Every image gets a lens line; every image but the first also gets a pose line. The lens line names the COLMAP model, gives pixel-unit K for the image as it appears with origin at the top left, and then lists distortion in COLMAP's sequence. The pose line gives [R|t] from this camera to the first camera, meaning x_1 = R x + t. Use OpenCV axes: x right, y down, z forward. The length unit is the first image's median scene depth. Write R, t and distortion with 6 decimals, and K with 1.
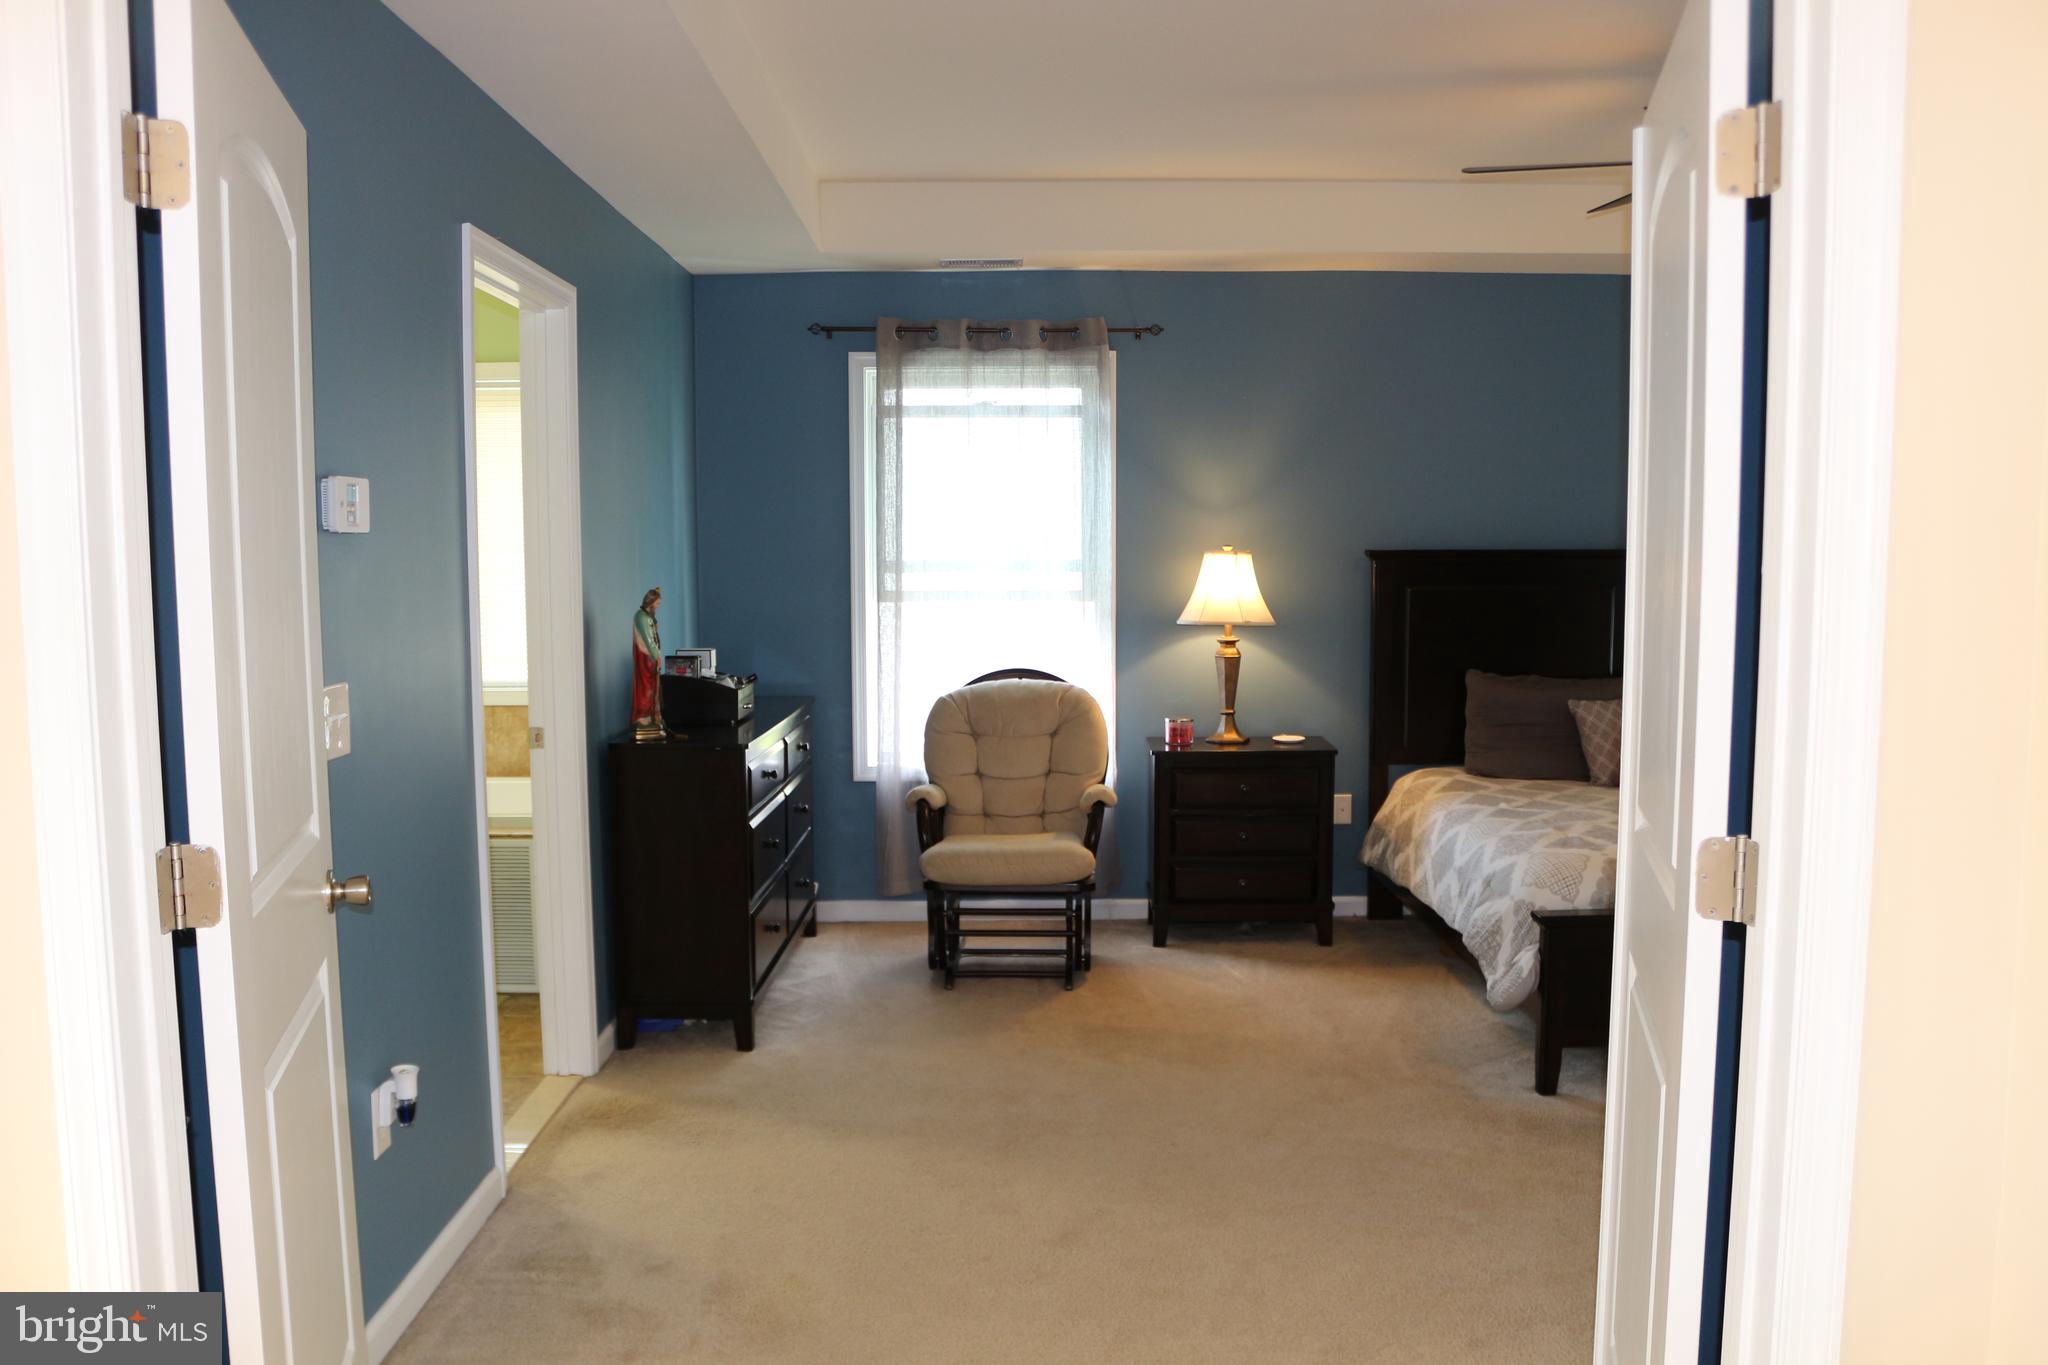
lens RADIAL K [[1698.3, 0, 1023.7], [0, 1698.3, 714.1], [0, 0, 1]] dist [-0.286946, 0.406954]
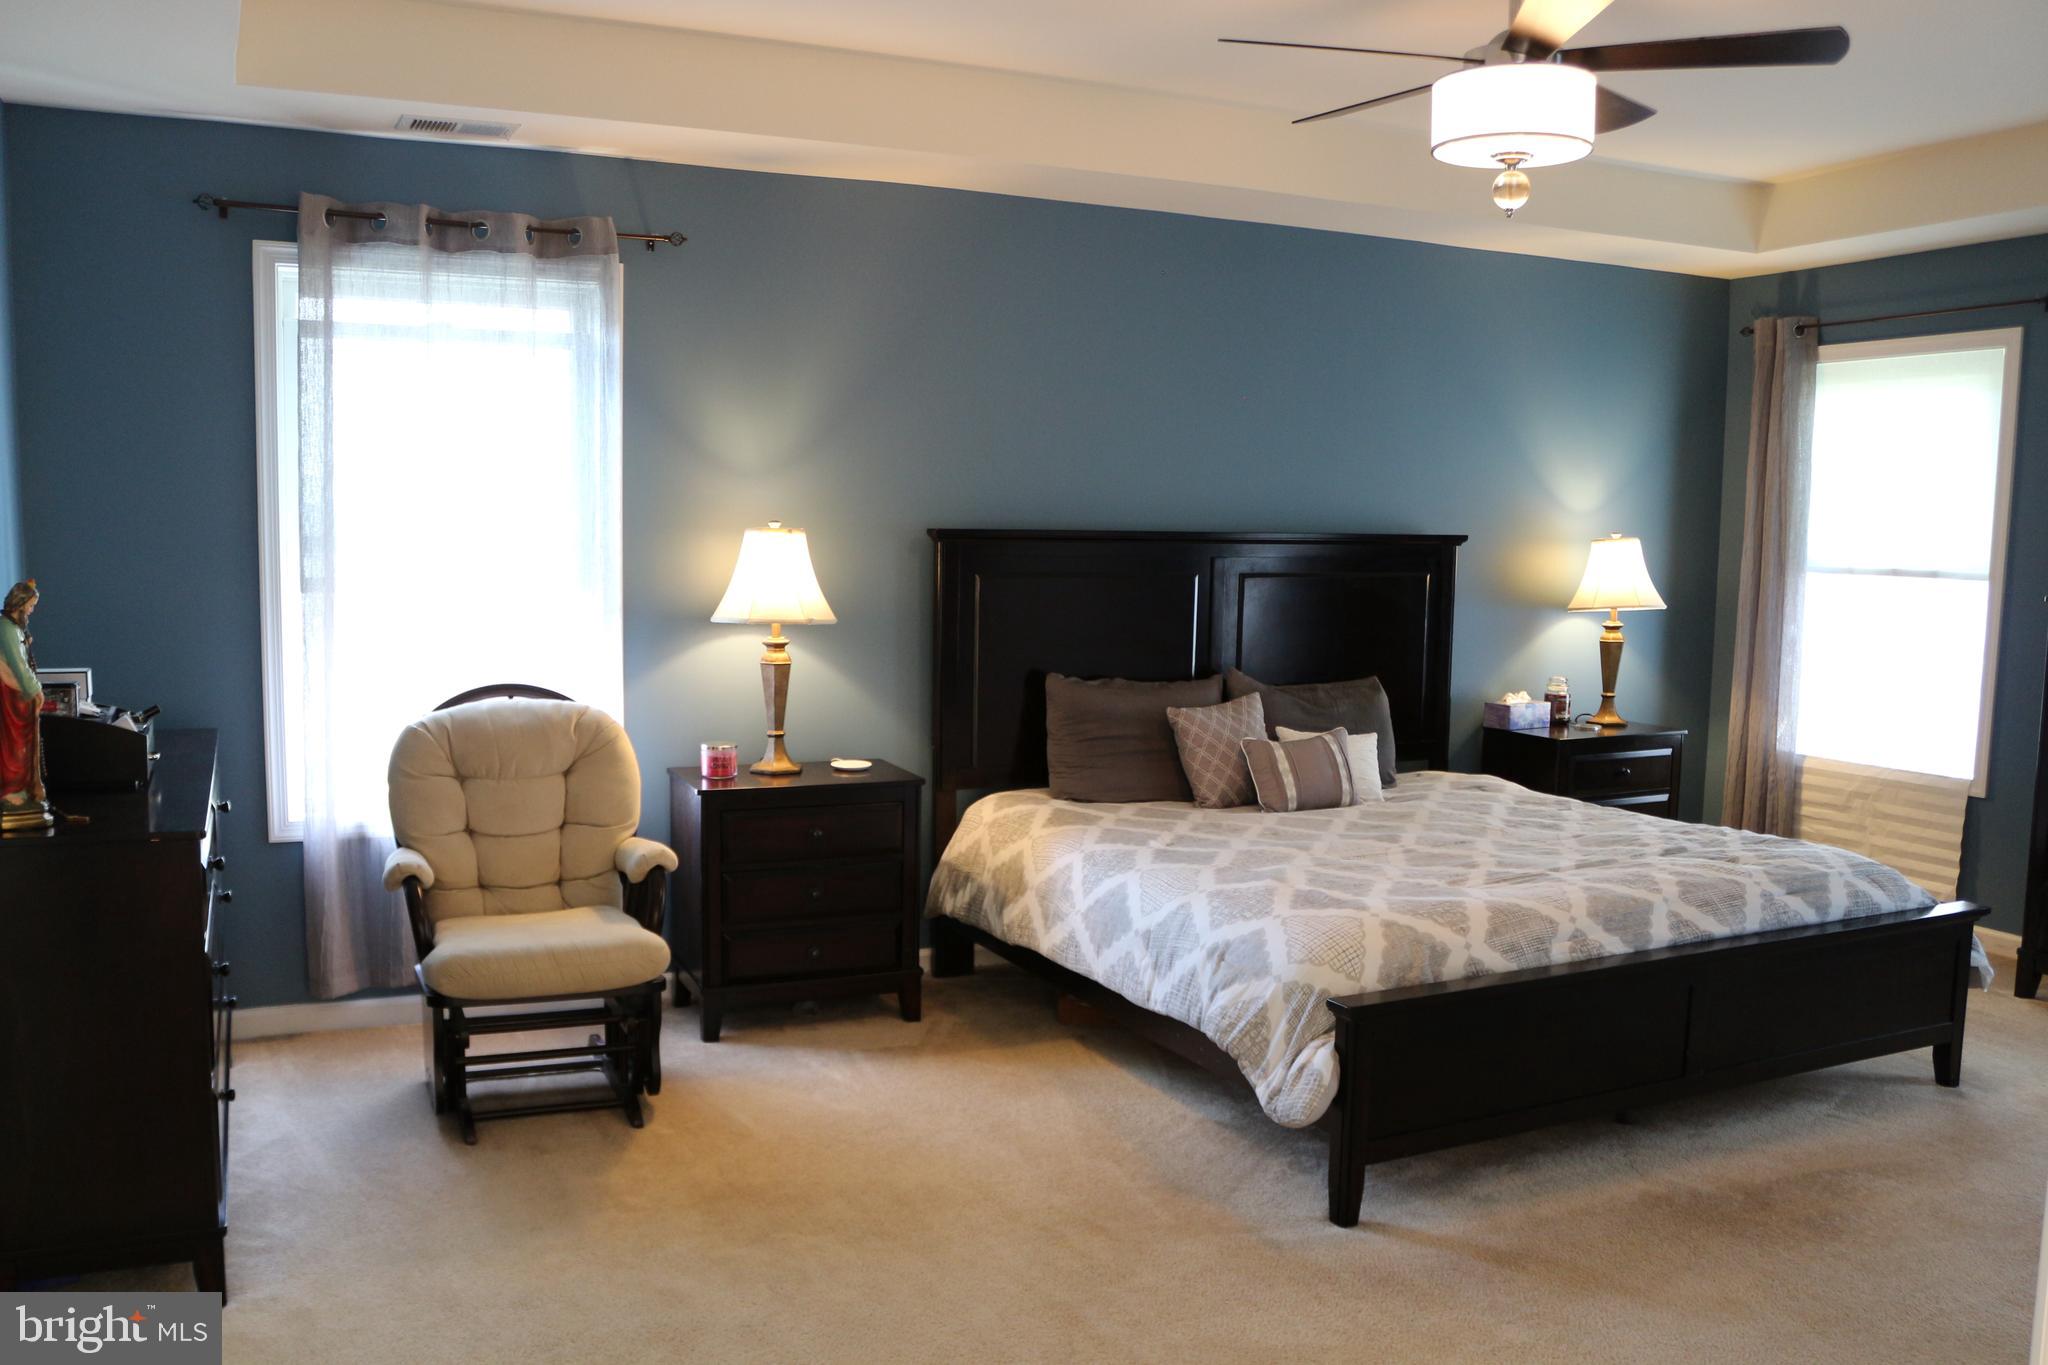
lens RADIAL K [[1691.8, 0, 1029.7], [0, 1691.8, 728.5], [0, 0, 1]] dist [-0.193315, 0.154077]
pose [[0.902008, -0.028502, 0.430778, -0.111300], [0.017836, 0.999427, 0.028779, -0.024293], [-0.431351, -0.018275, 0.901999, 0.245249]]
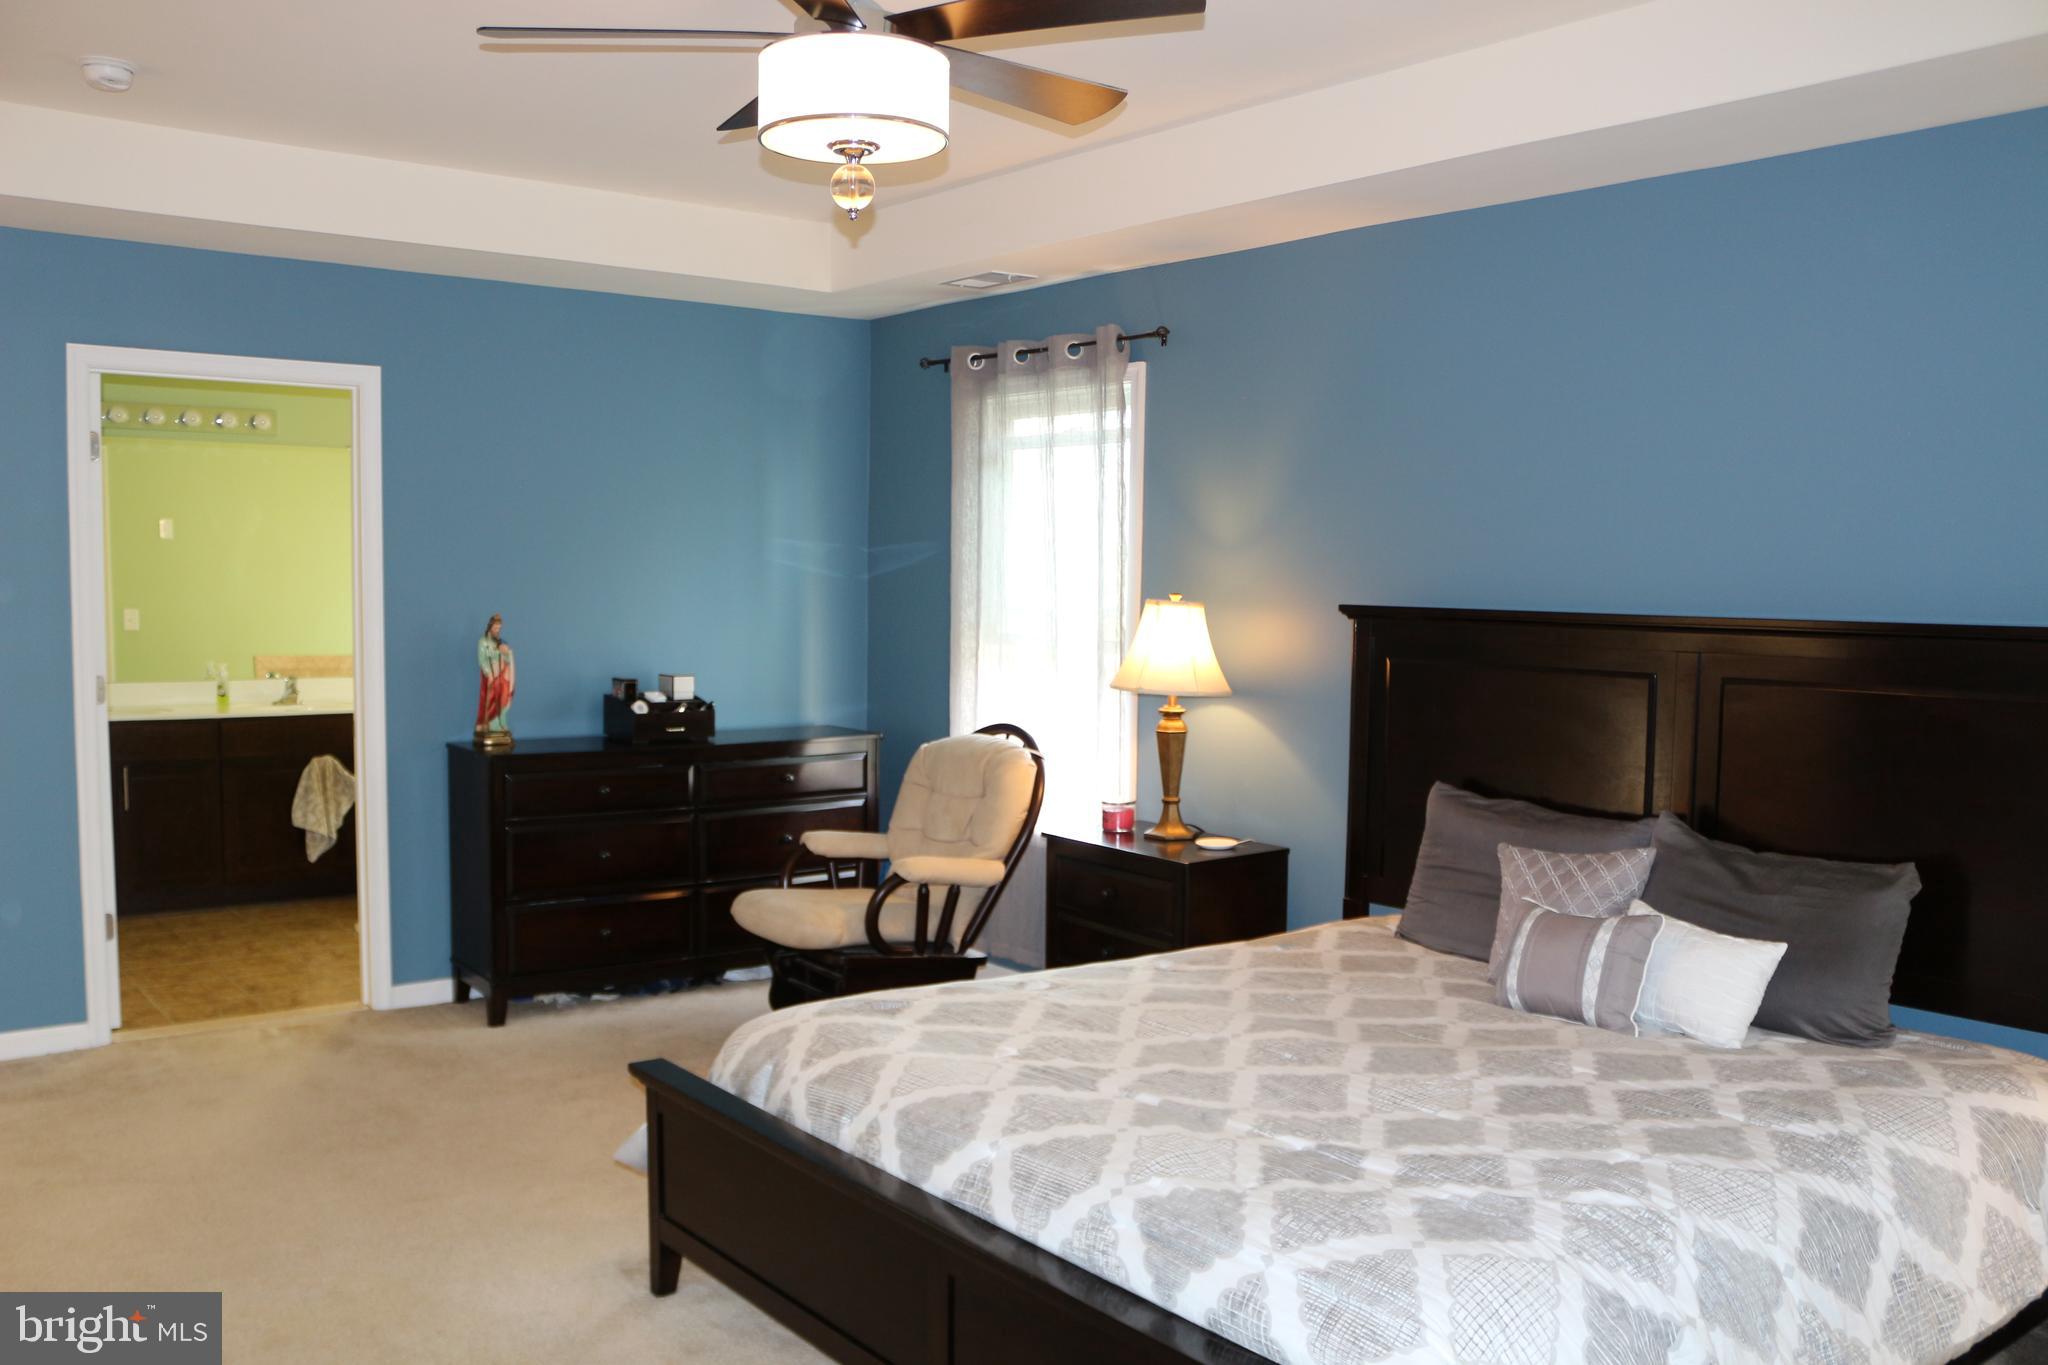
lens RADIAL K [[1698.3, 0, 1023.7], [0, 1698.3, 714.1], [0, 0, 1]] dist [-0.286946, 0.406954]
pose [[0.620080, 0.080911, -0.780355, 0.711416], [-0.096484, 0.994982, 0.026497, -0.057315], [0.778583, 0.058861, 0.624775, 0.443452]]
